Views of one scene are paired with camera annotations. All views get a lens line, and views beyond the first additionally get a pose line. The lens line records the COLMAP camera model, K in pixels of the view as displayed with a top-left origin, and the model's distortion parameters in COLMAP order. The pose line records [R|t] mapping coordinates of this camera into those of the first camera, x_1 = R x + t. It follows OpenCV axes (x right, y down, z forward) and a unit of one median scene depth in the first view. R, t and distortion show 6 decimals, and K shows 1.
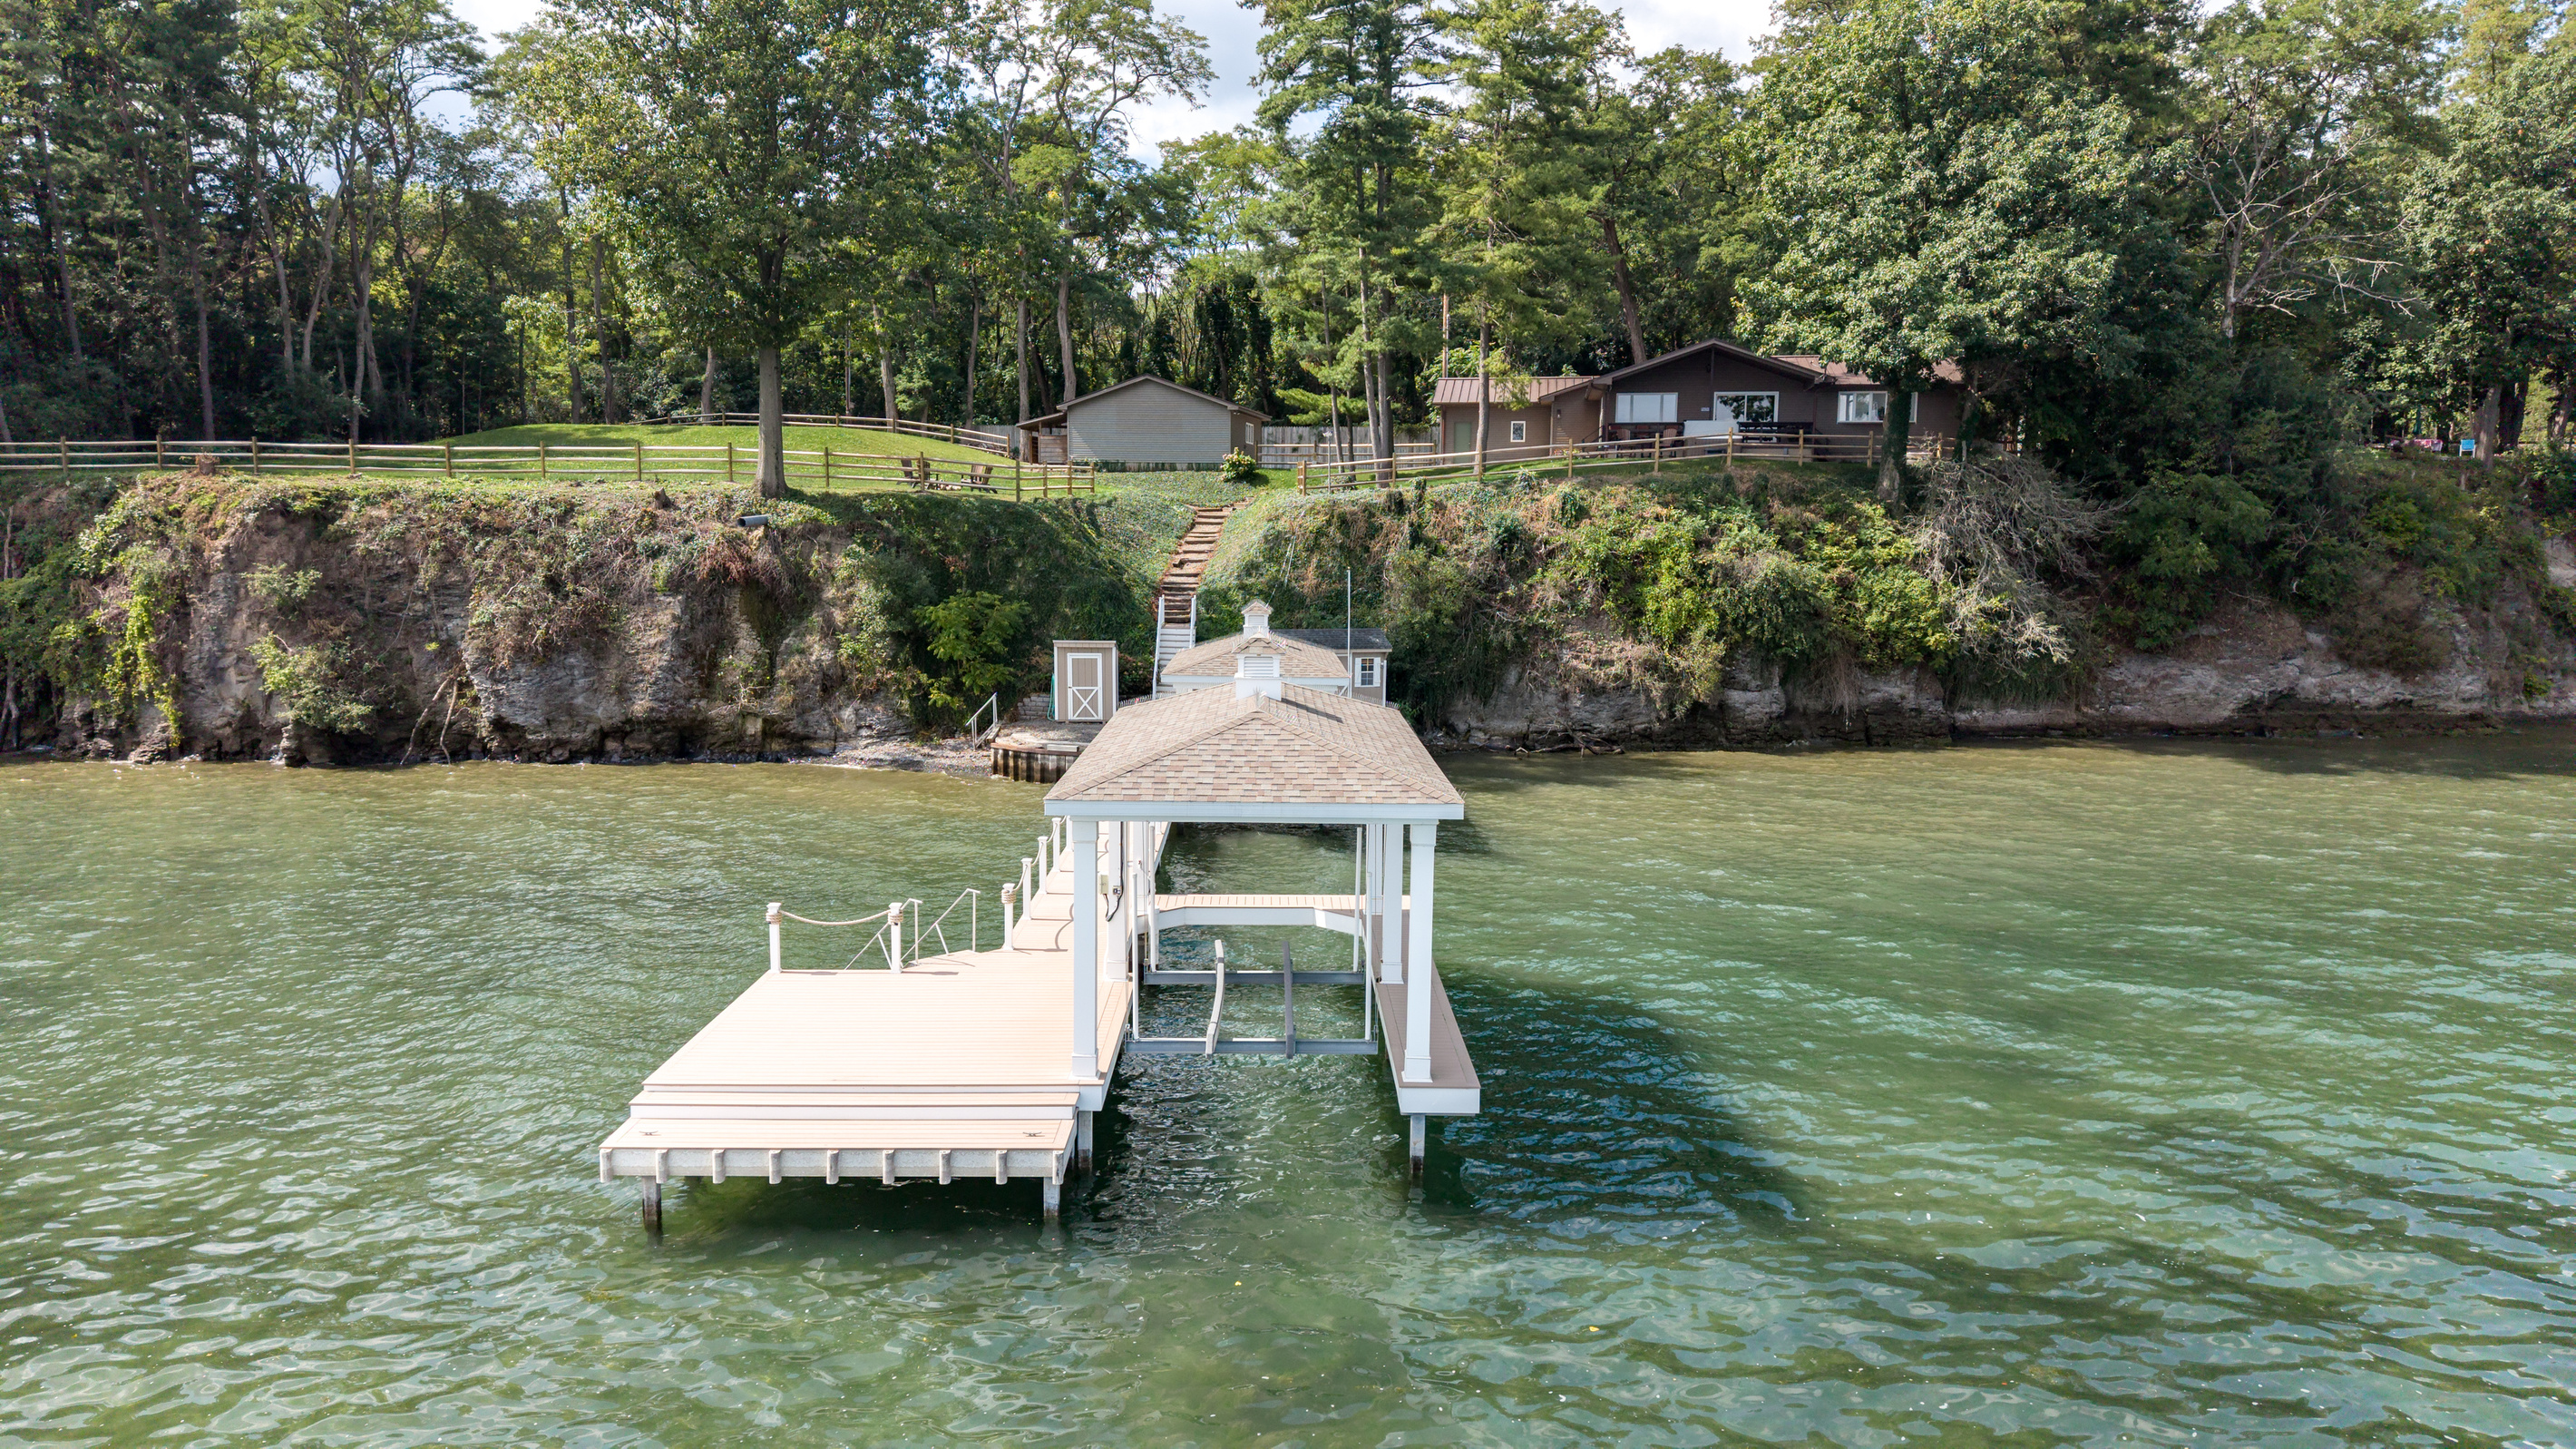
lens RADIAL K [[1746.1, 0, 1288.0], [0, 1746.1, 724.5], [0, 0, 1]] dist [0.005428, -0.001654]
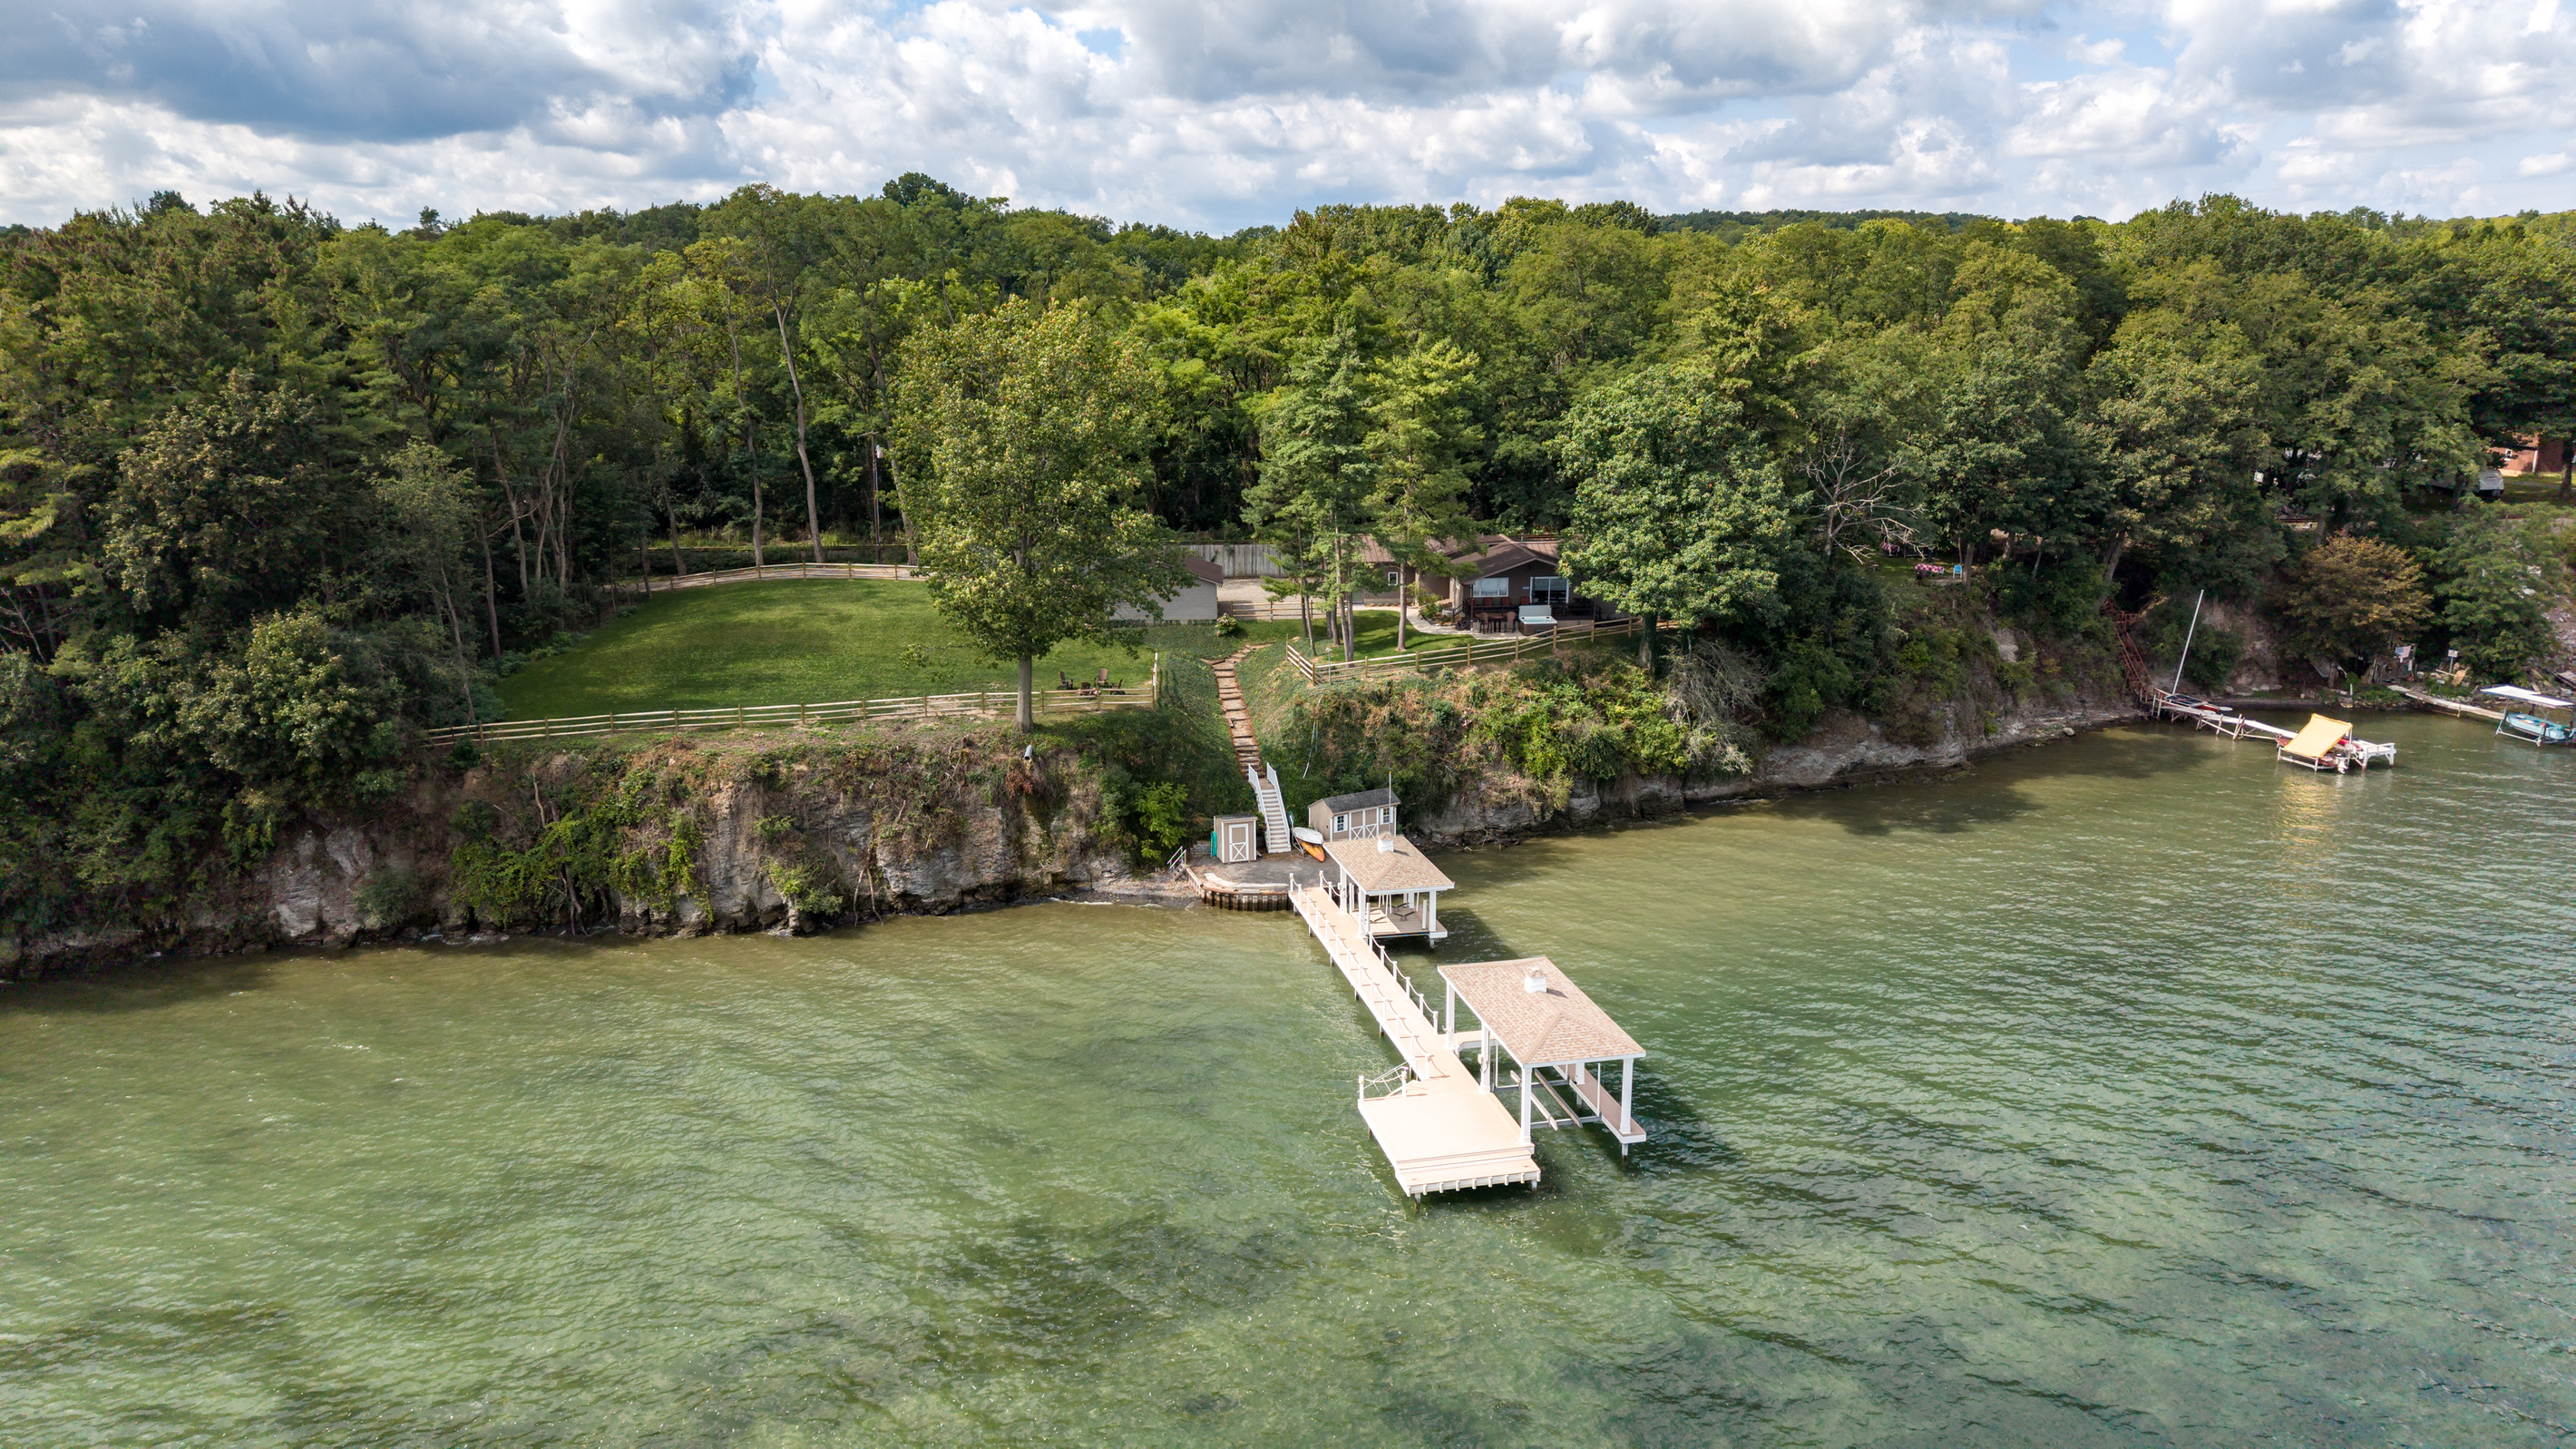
lens RADIAL K [[1690.4, 0, 1288.0], [0, 1690.4, 724.5], [0, 0, 1]] dist [0.071608, -0.093749]
pose [[0.976631, -0.064161, 0.205122, -0.378380], [0.040552, 0.992268, 0.117300, -0.311354], [-0.211062, -0.106241, 0.971682, -0.601138]]
